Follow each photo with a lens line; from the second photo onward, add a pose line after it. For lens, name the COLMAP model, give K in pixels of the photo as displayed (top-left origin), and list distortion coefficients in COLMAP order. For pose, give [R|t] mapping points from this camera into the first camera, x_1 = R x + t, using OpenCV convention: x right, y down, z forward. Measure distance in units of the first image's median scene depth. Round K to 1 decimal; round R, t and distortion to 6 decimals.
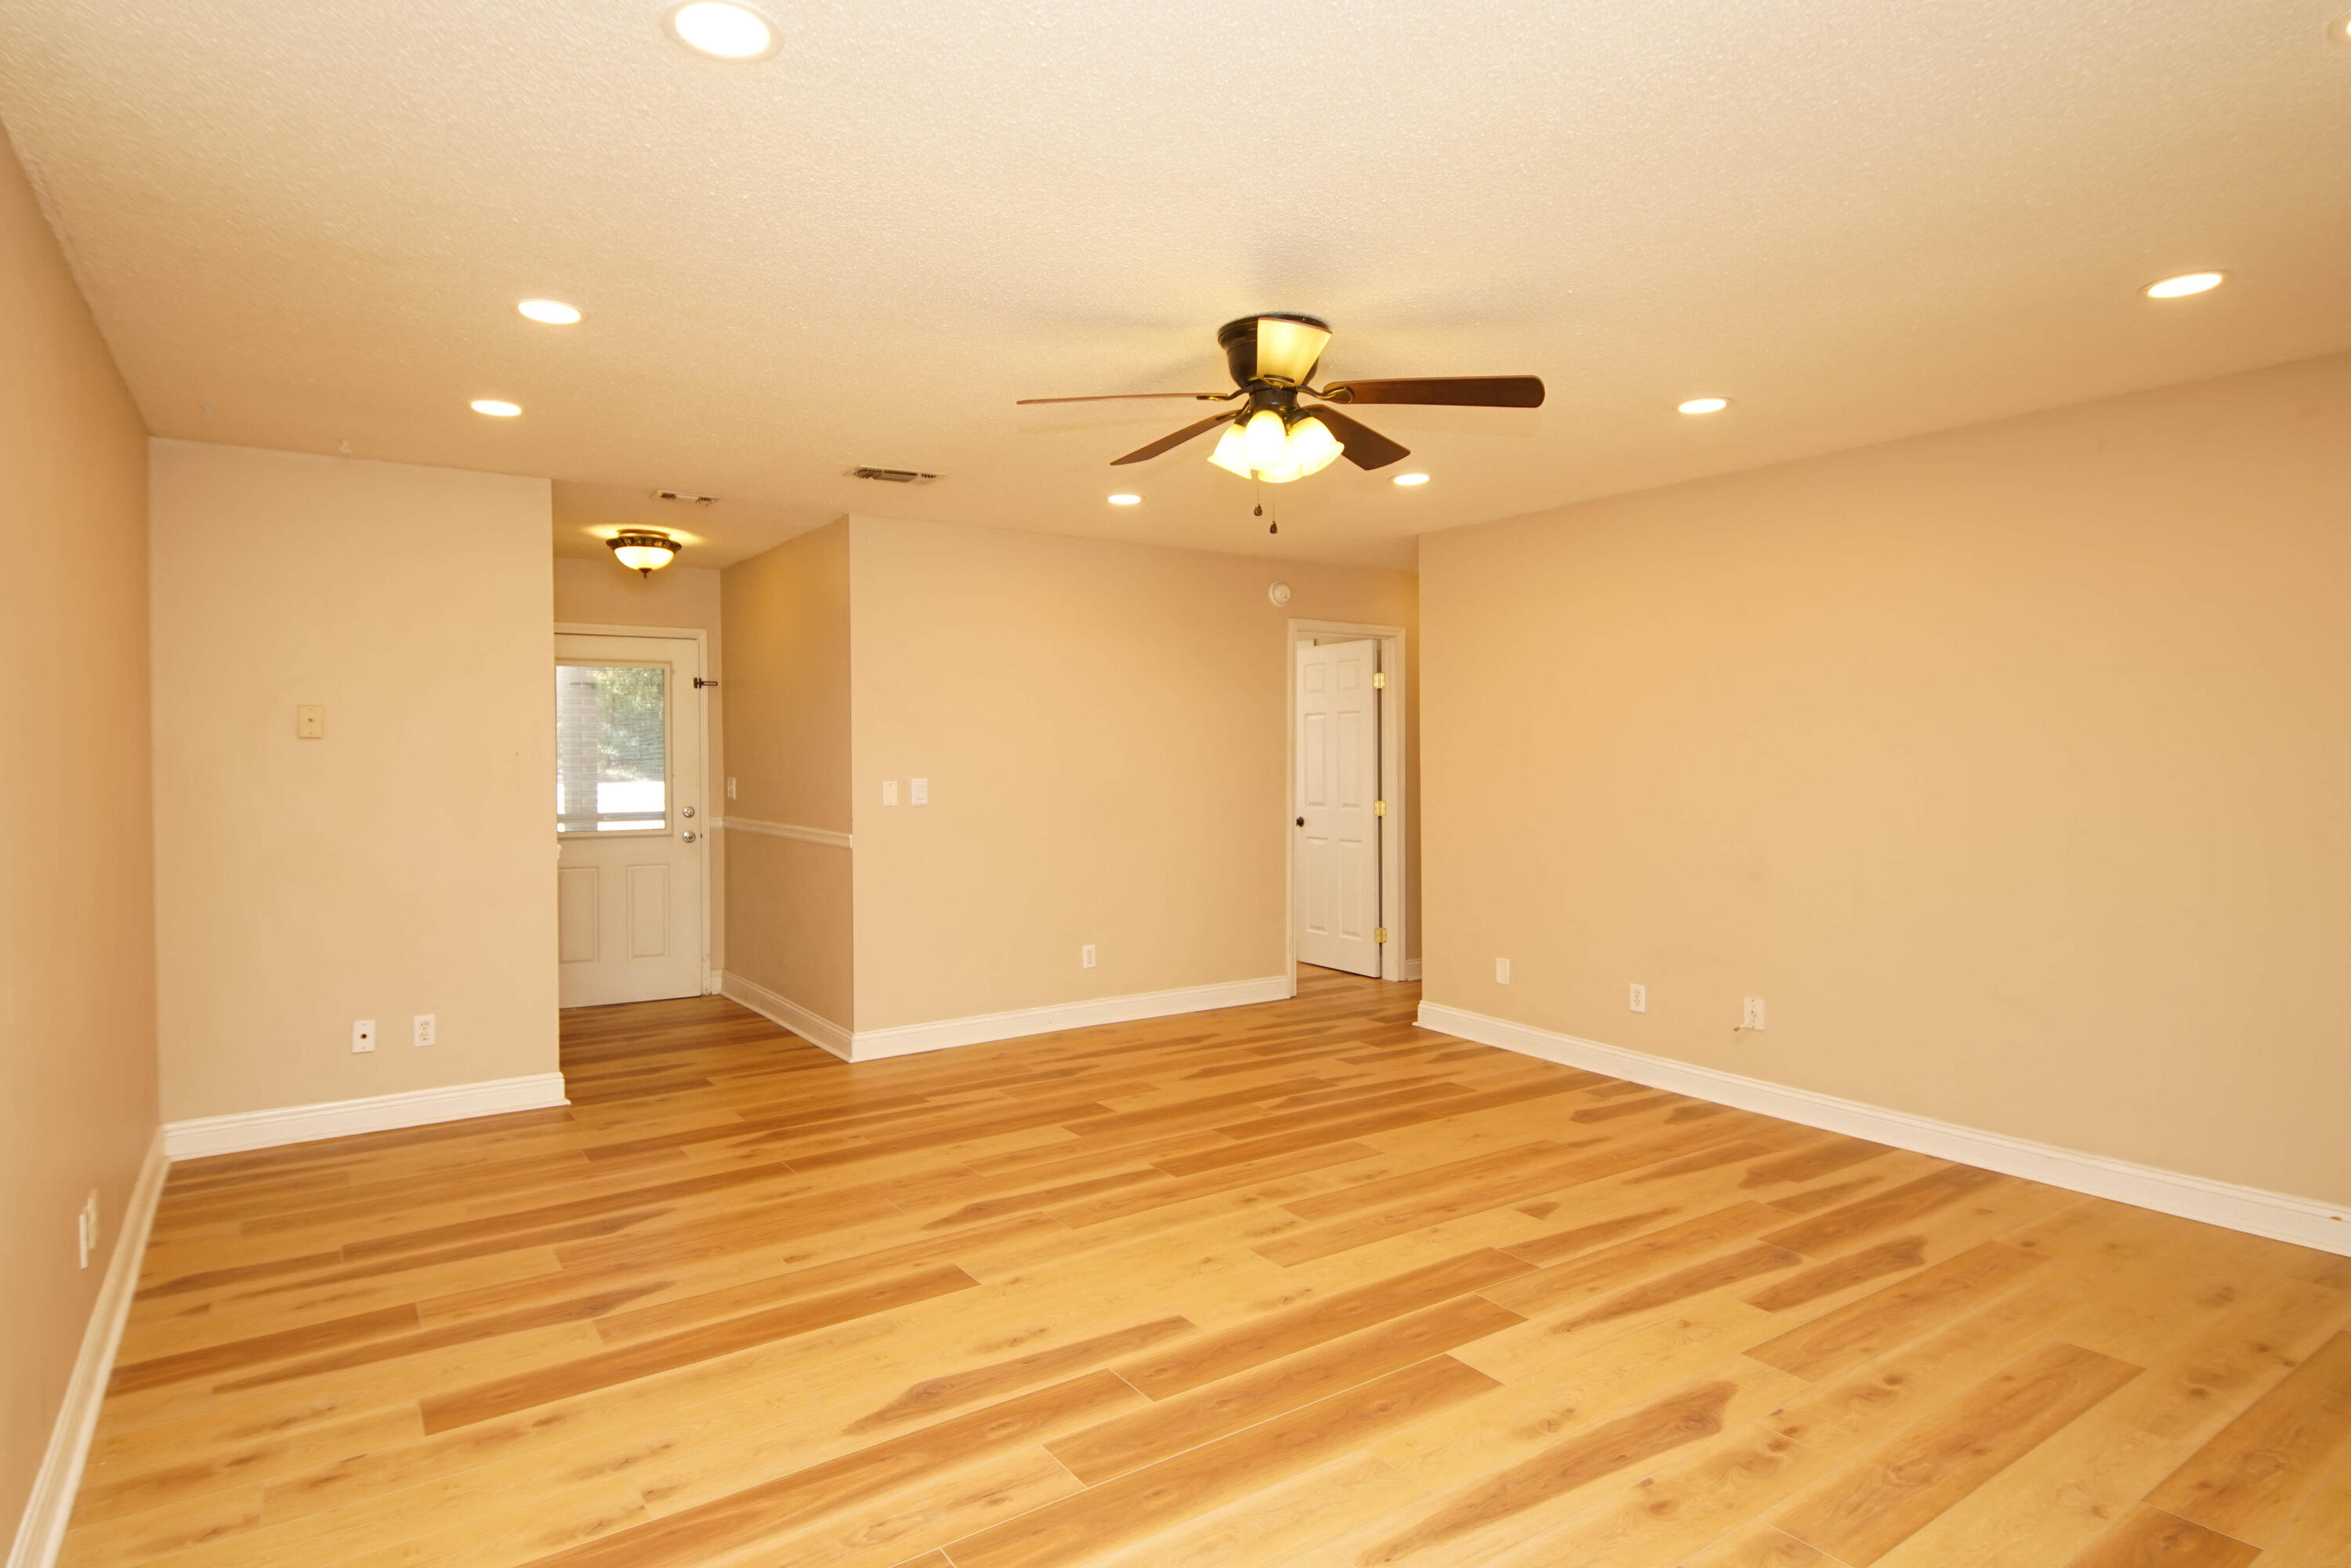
lens RADIAL K [[1263.2, 0, 1155.3], [0, 1263.2, 769.4], [0, 0, 1]] dist [0.034698, -0.030851]
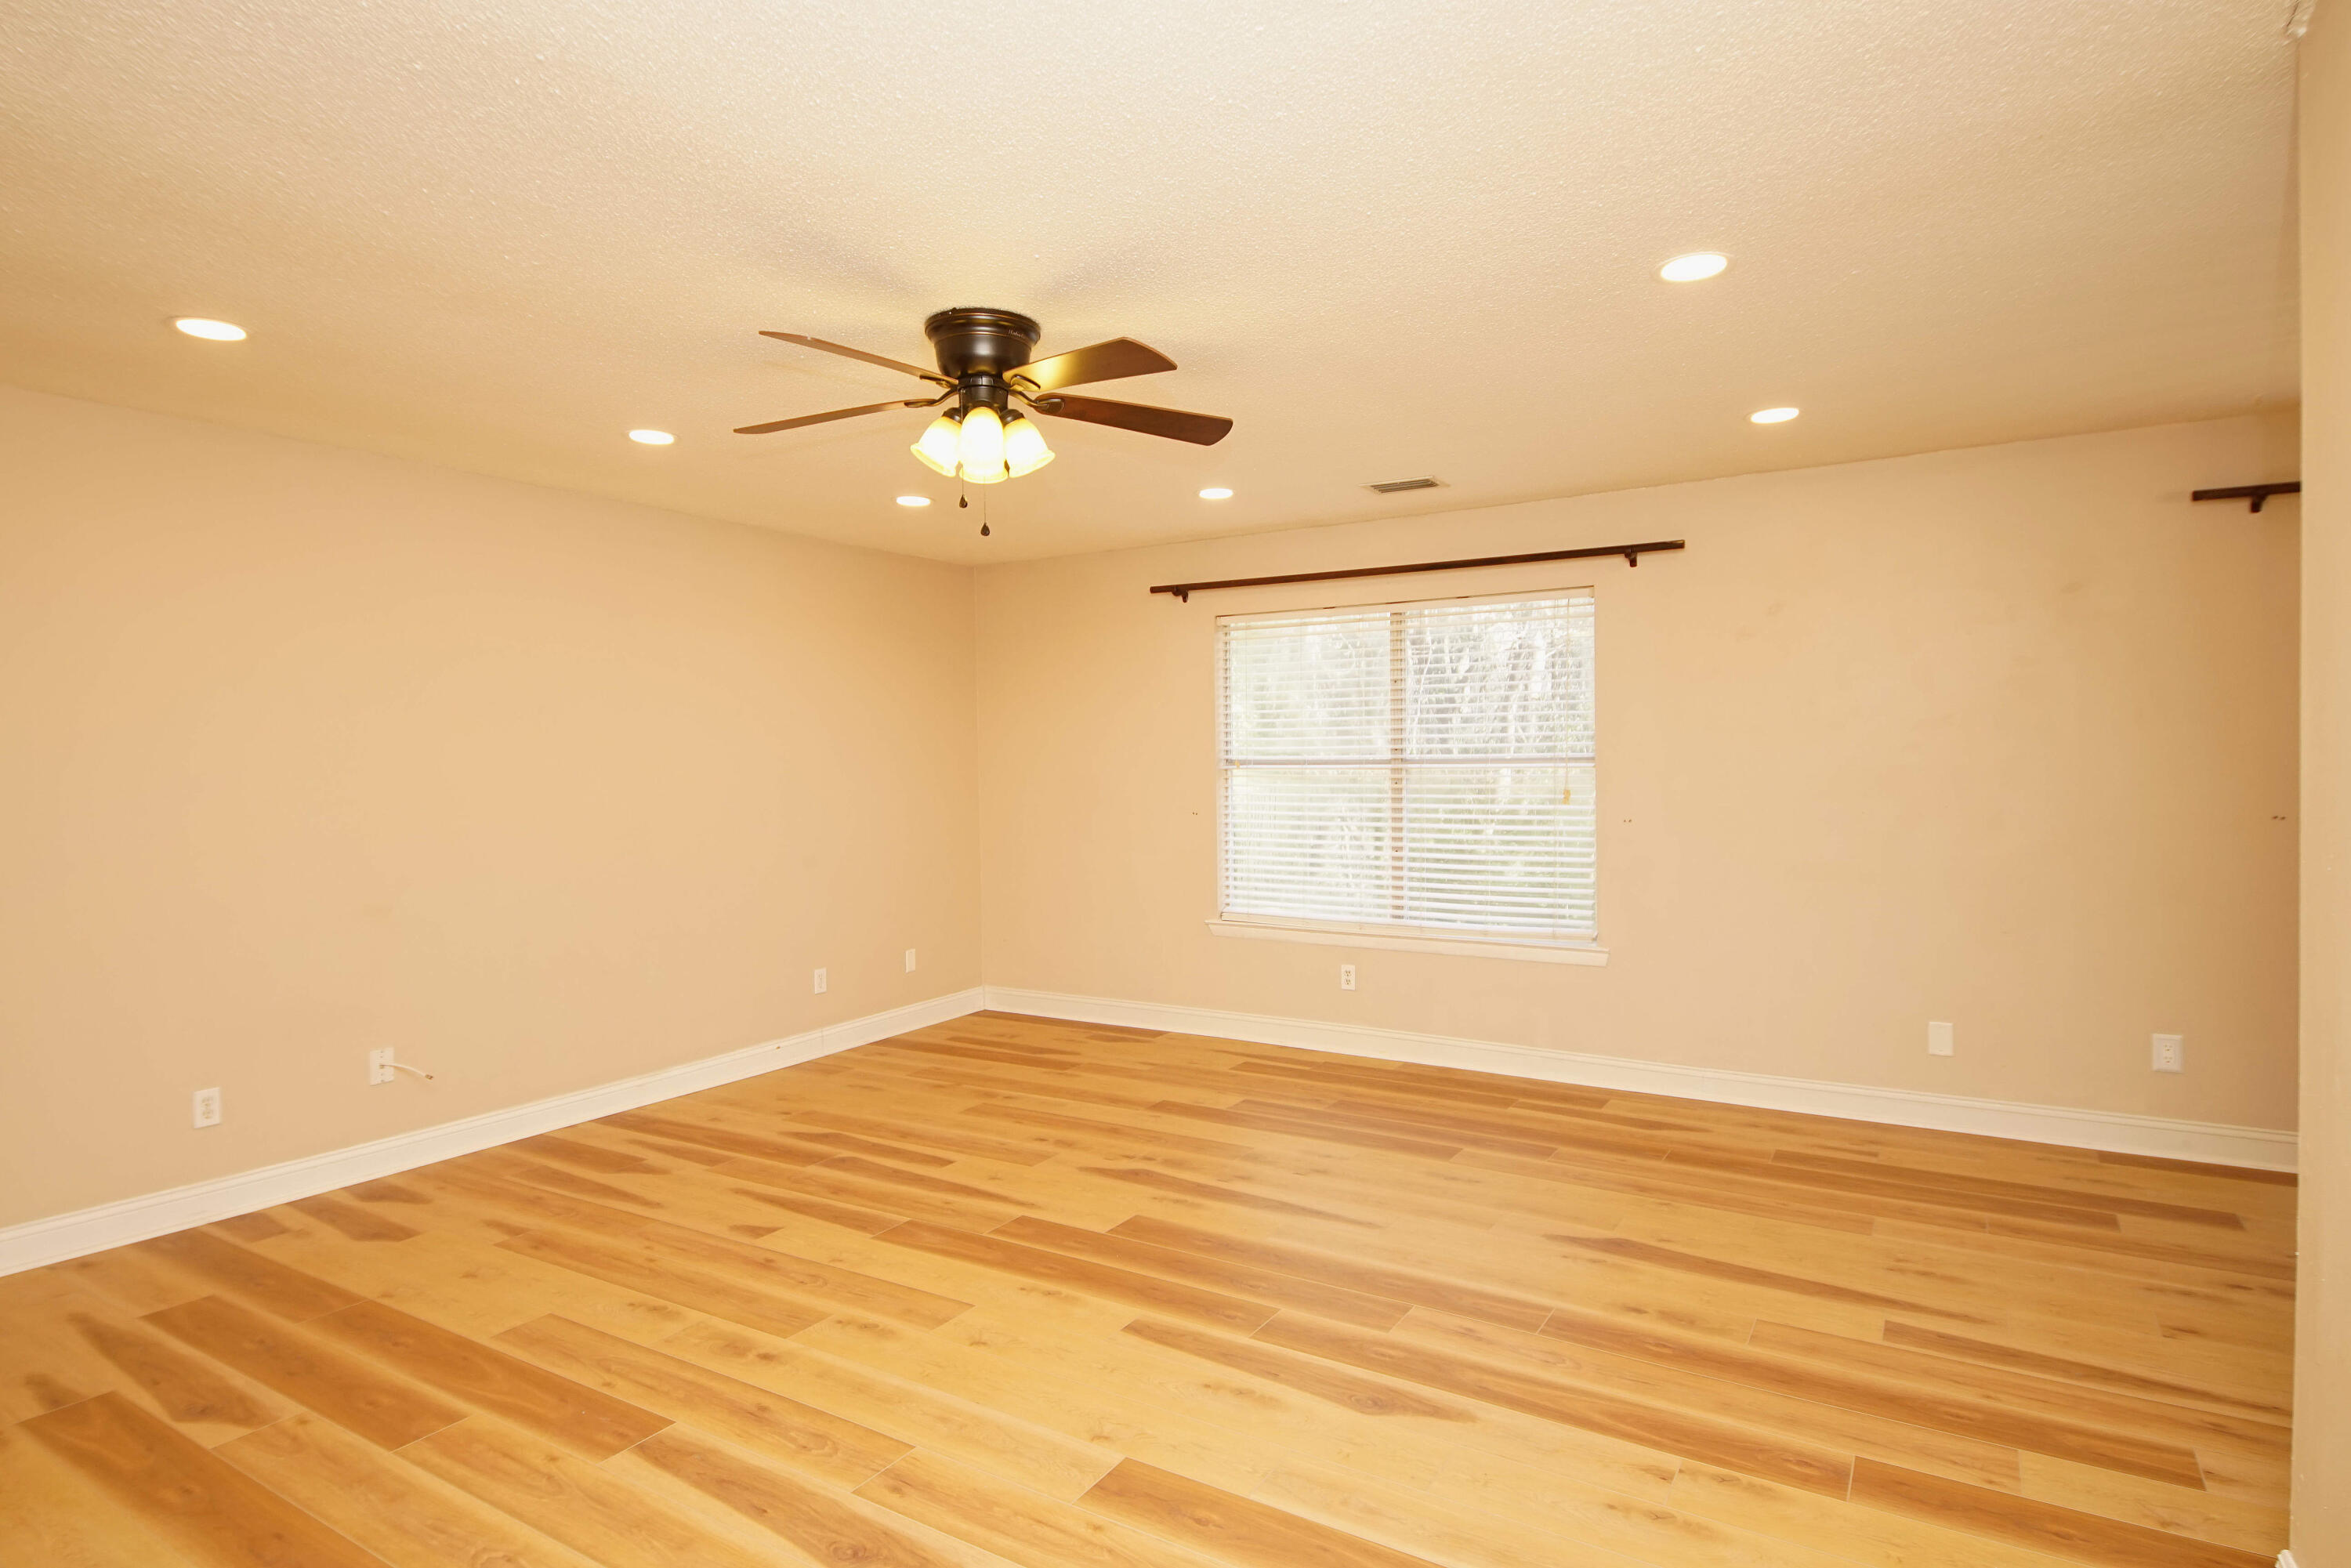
lens RADIAL K [[1263.2, 0, 1157.6], [0, 1263.2, 798.1], [0, 0, 1]] dist [0.034698, -0.030851]
pose [[-0.398296, -0.019337, 0.917053, -0.734355], [0.027310, 0.999085, 0.032928, -0.013018], [-0.916850, 0.038160, -0.397403, 1.112831]]
